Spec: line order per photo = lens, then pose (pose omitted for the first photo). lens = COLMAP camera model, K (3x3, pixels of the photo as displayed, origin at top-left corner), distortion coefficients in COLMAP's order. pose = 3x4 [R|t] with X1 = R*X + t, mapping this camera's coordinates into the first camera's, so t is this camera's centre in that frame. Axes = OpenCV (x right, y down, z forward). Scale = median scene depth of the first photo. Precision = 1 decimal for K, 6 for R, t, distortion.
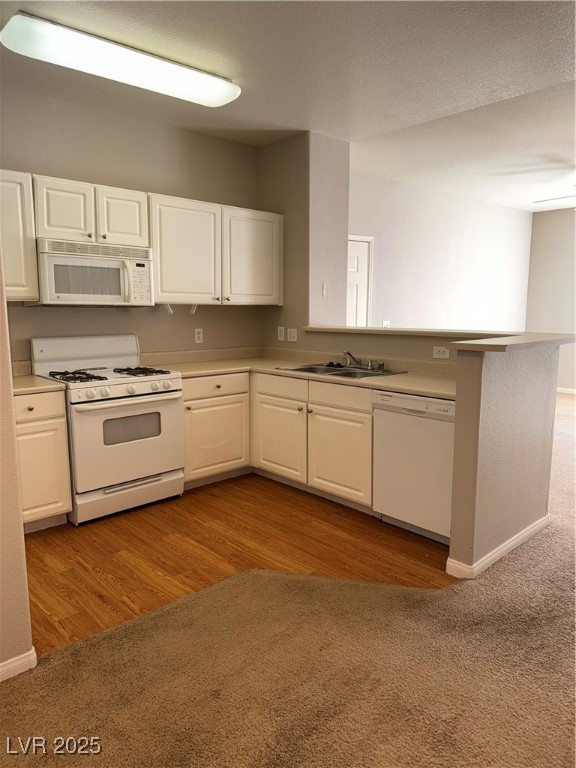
lens RADIAL K [[552.2, 0, 288.0], [0, 552.2, 384.0], [0, 0, 1]] dist [-0.000045, -0.000266]
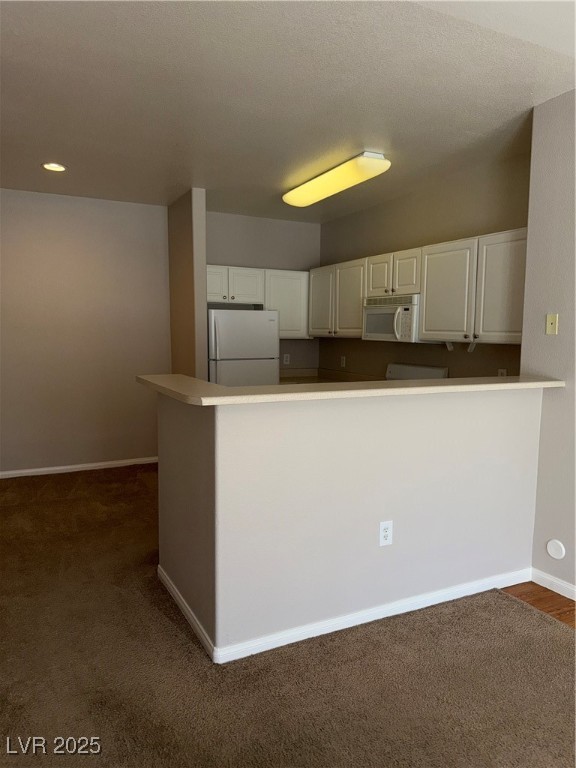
lens RADIAL K [[552.2, 0, 288.0], [0, 552.2, 384.0], [0, 0, 1]] dist [-0.000045, -0.000266]
pose [[-0.297028, 0.061112, -0.952911, 1.003330], [-0.169061, 0.978818, 0.115471, -0.149976], [0.939783, 0.195398, -0.280405, 1.133591]]
